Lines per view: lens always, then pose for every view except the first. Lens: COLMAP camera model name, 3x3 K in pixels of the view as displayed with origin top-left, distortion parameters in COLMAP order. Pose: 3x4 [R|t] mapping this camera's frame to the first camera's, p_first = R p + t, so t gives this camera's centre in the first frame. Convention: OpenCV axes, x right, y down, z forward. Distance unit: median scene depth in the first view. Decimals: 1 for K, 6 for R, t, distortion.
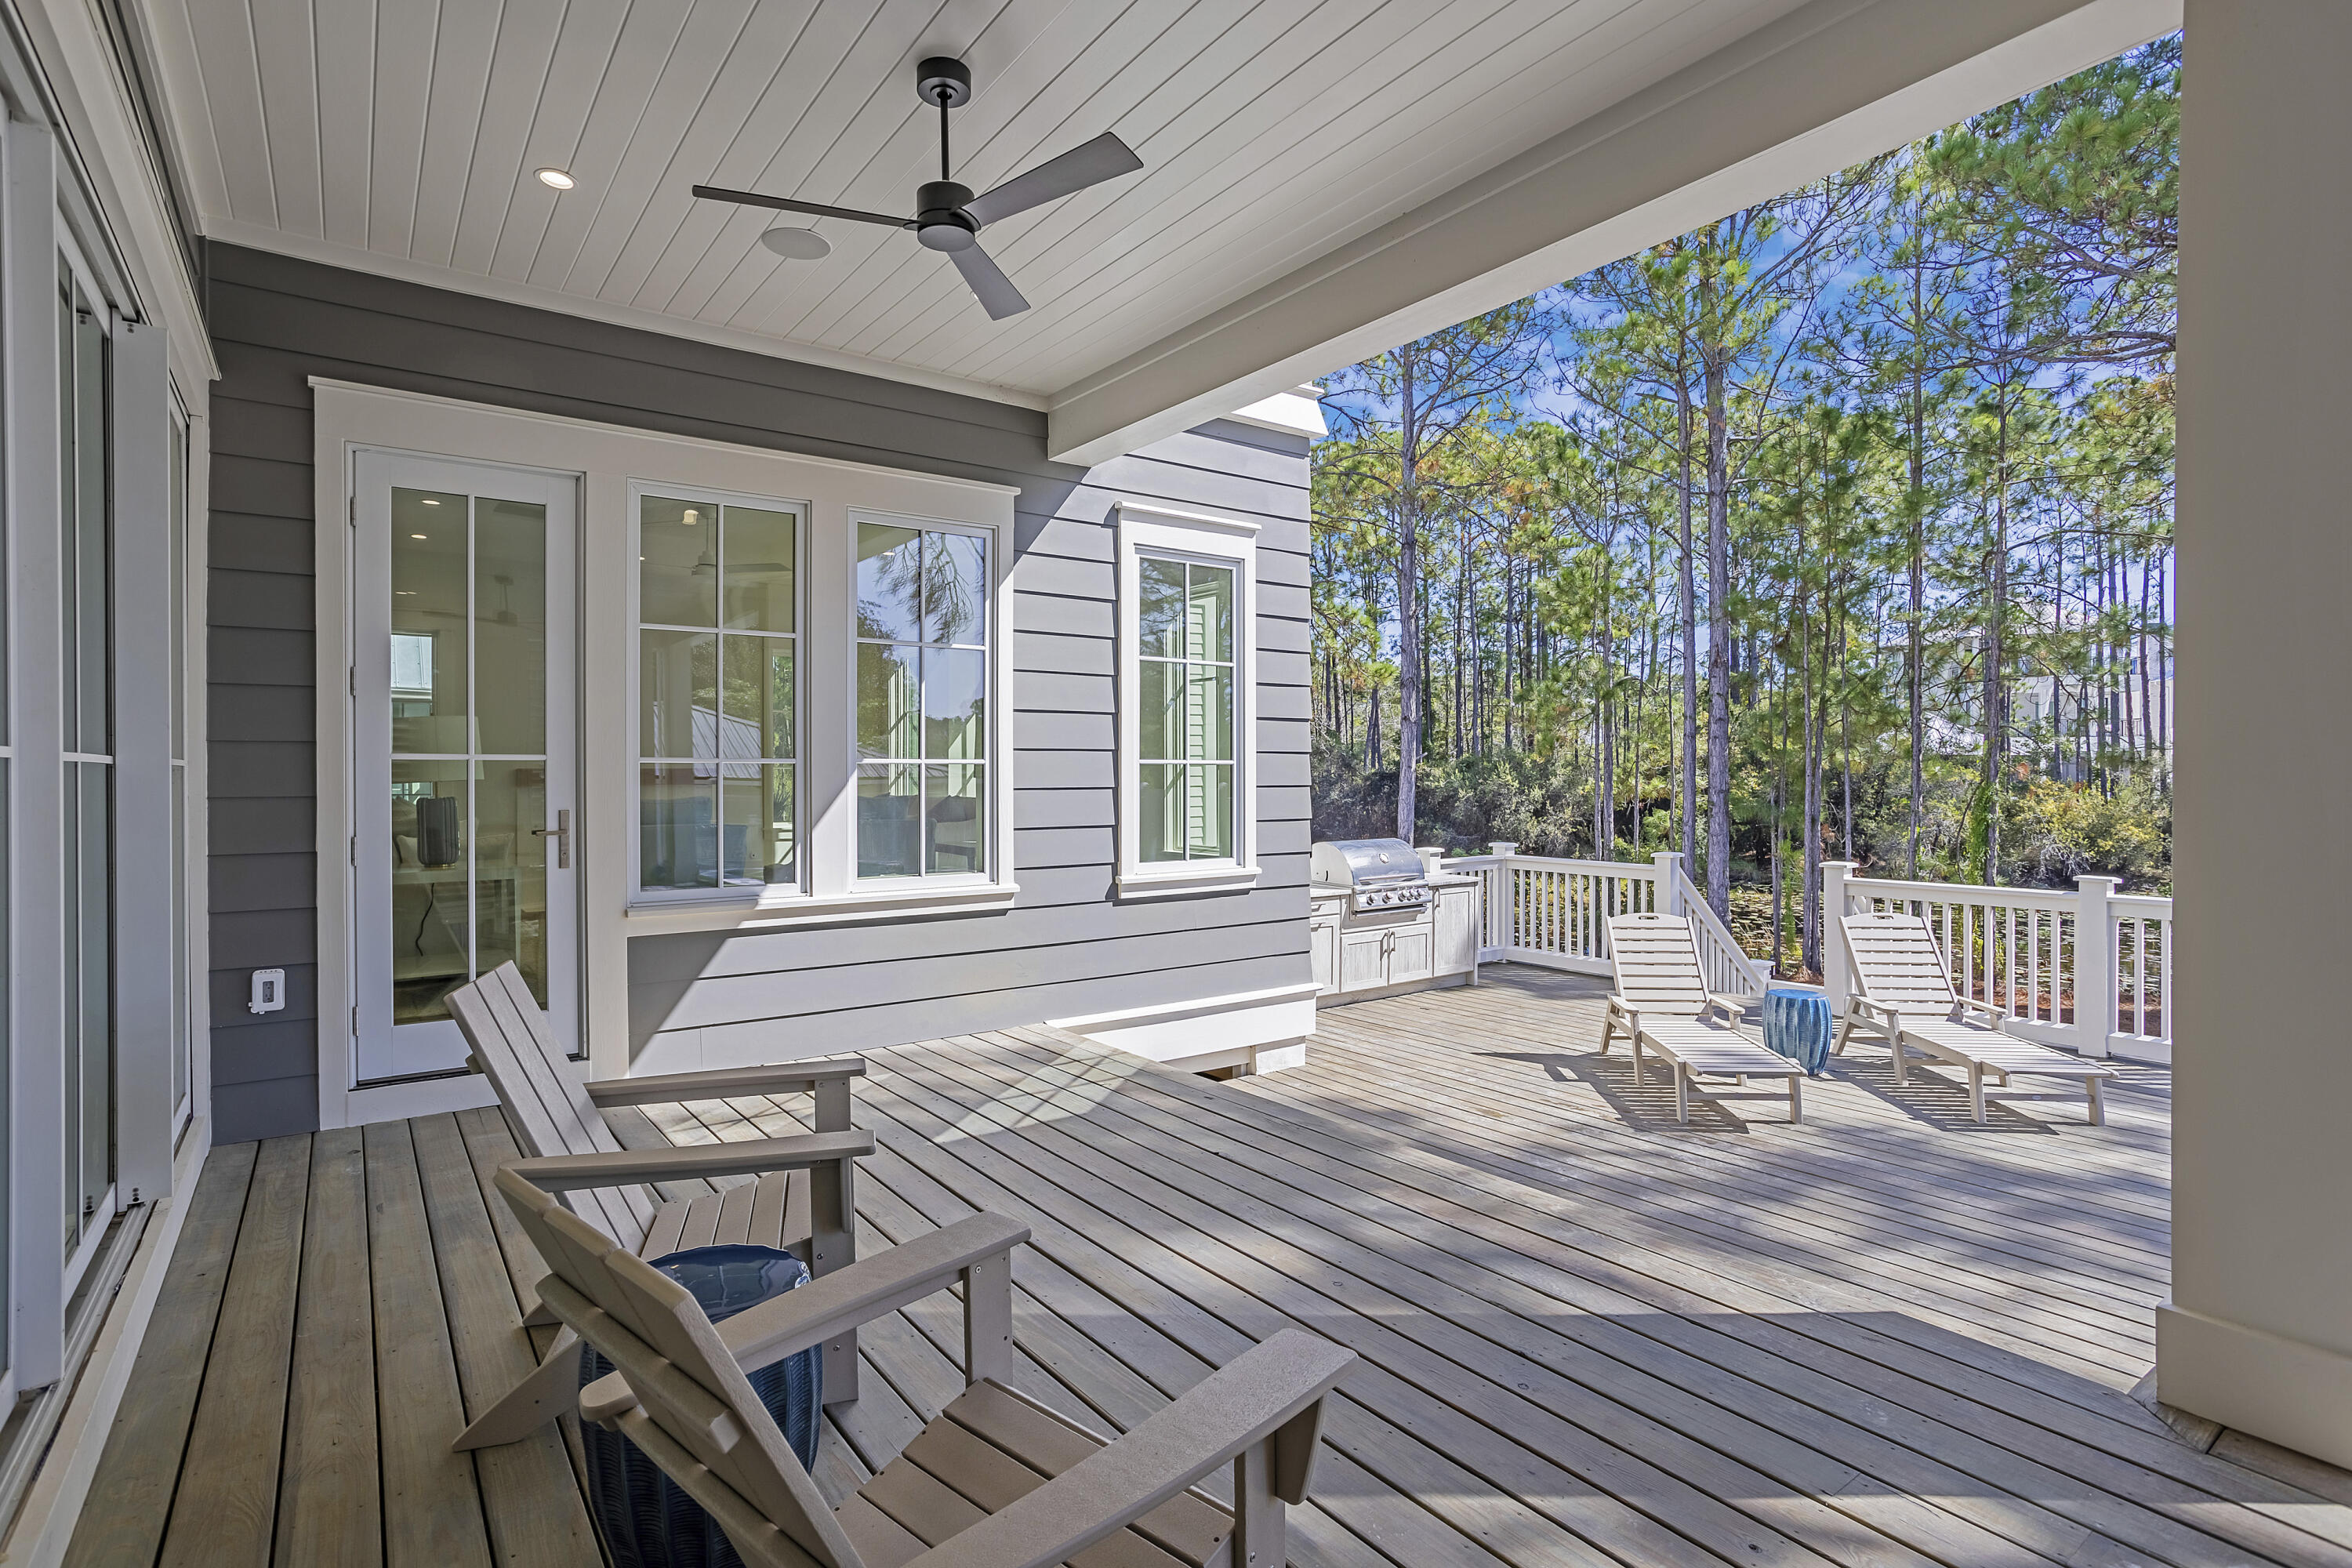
lens RADIAL K [[1249.2, 0, 1139.0], [0, 1249.2, 763.9], [0, 0, 1]] dist [-0.020793, 0.002651]
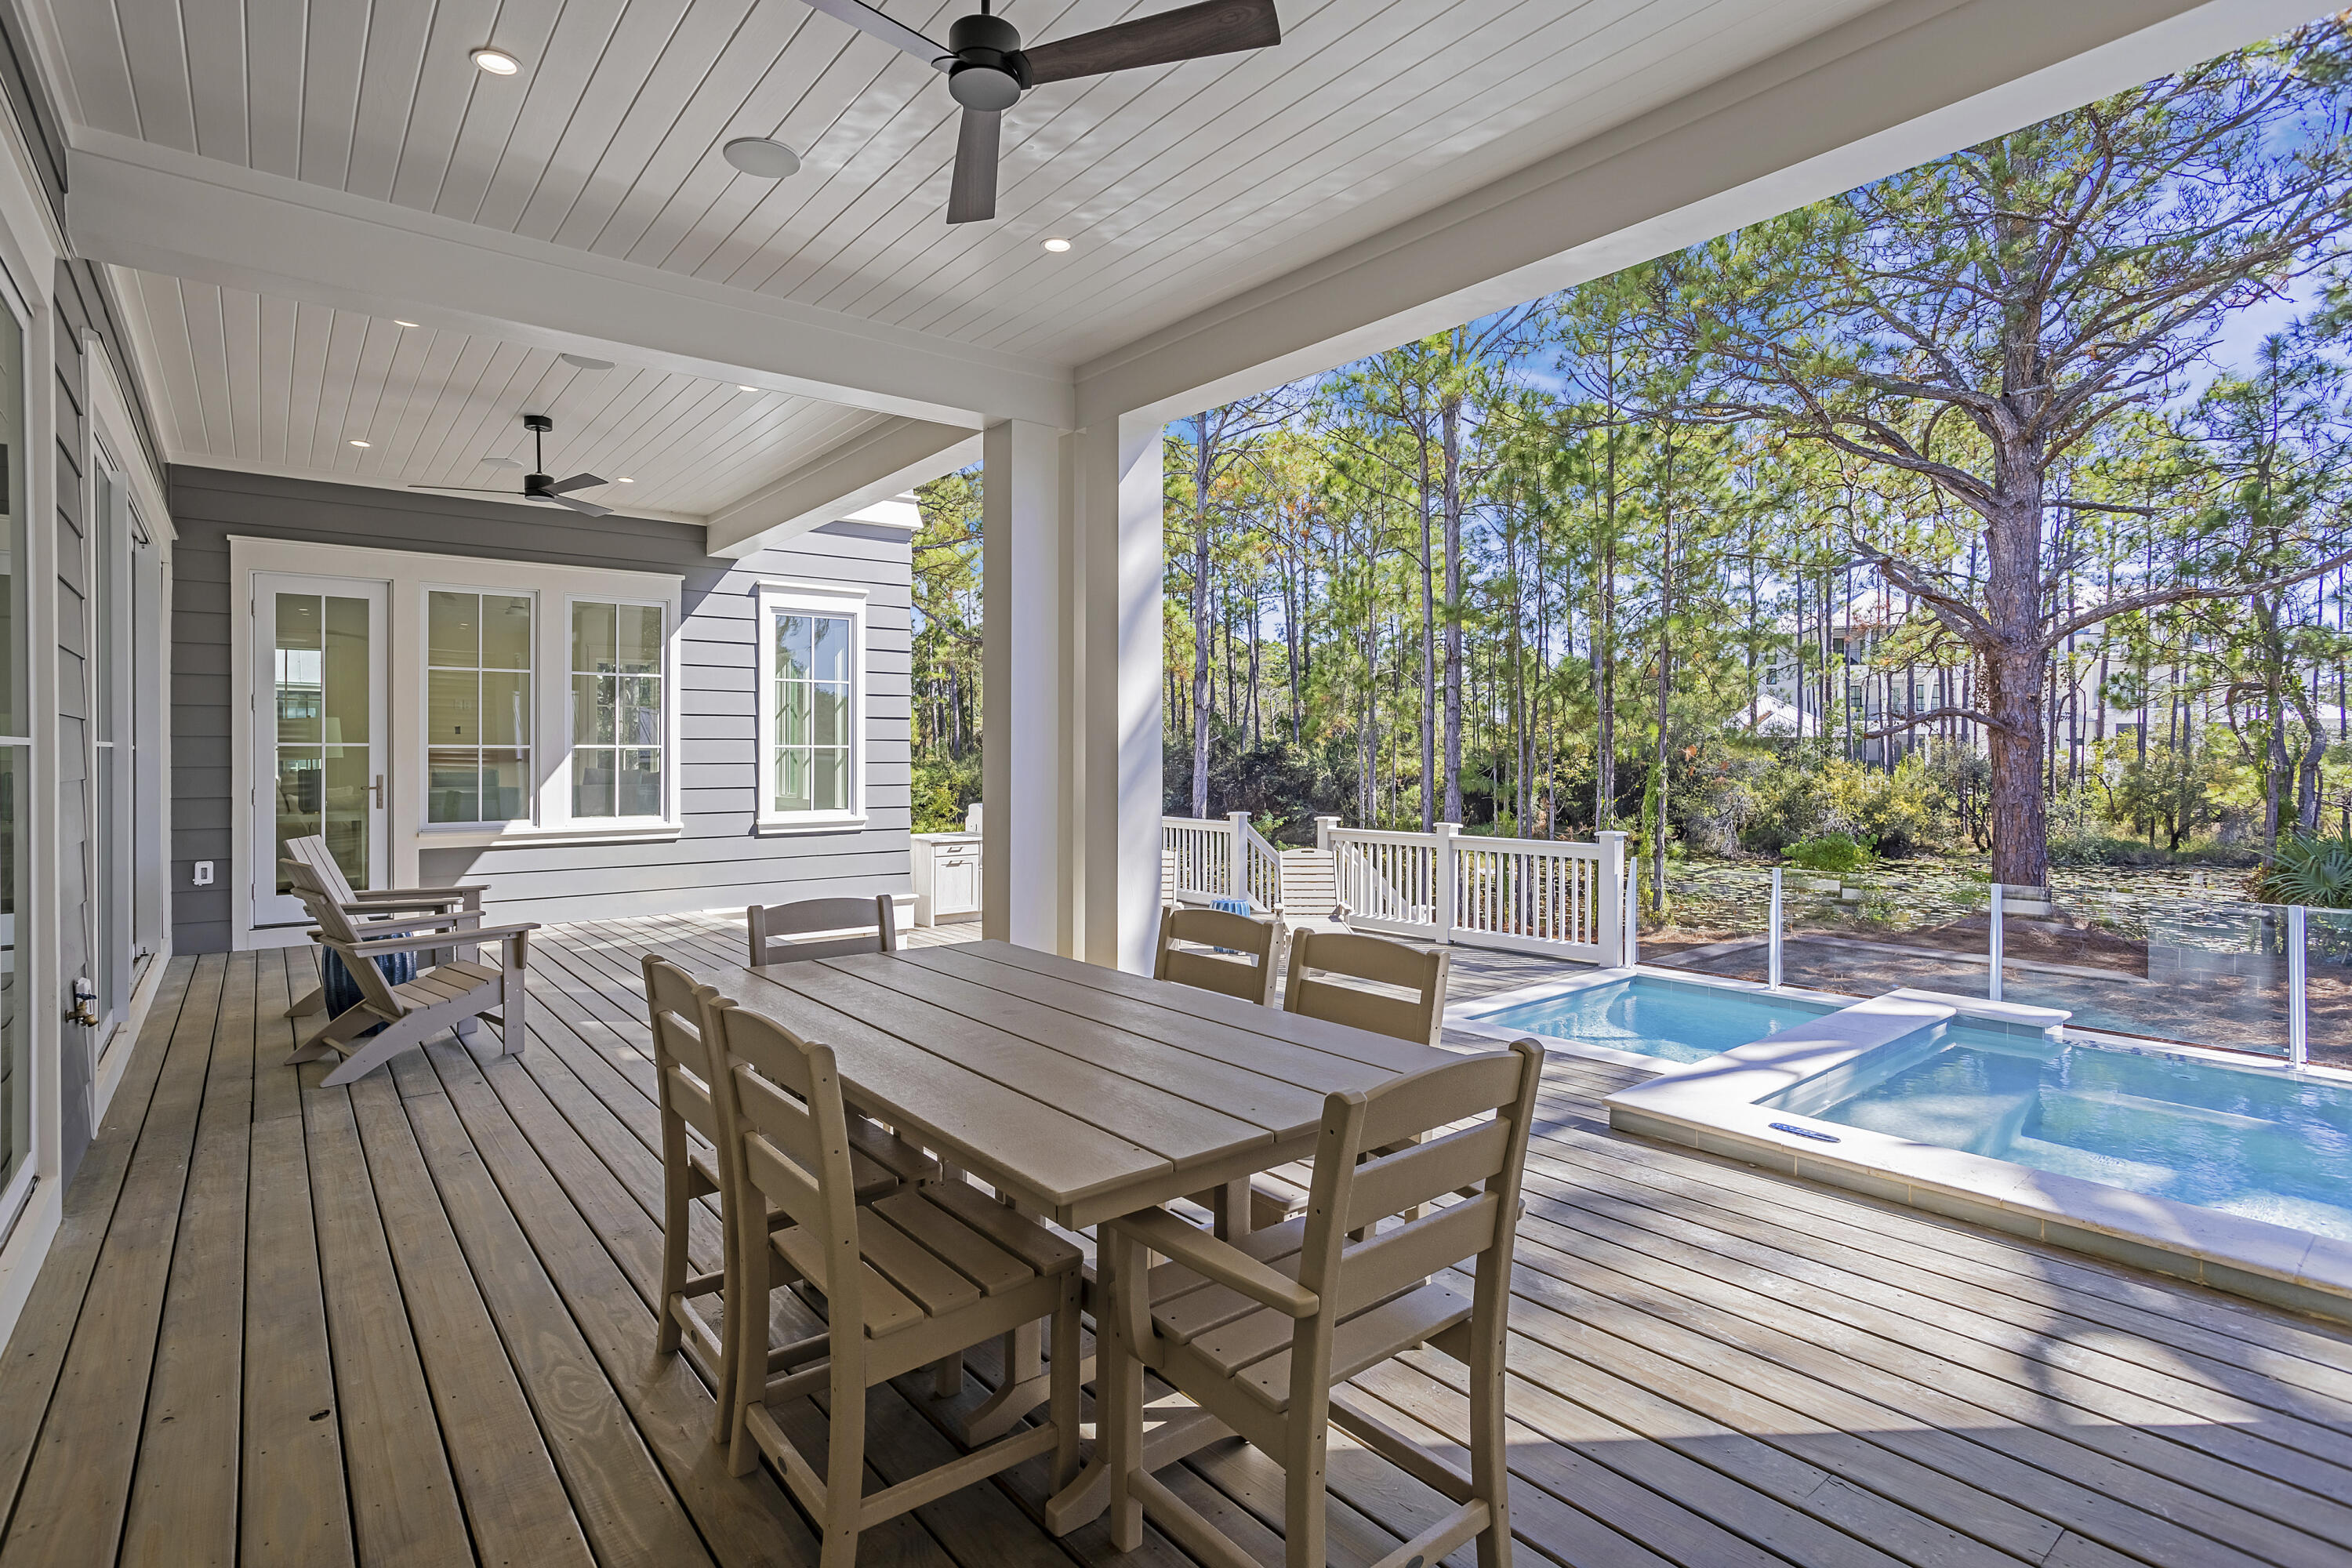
lens RADIAL K [[1276.6, 0, 1131.7], [0, 1276.6, 738.1], [0, 0, 1]] dist [-0.000270, -0.000142]
pose [[0.999526, -0.000208, 0.030797, 0.425913], [0.000373, 0.999985, -0.005377, -0.003485], [-0.030796, 0.005386, 0.999511, -0.650387]]
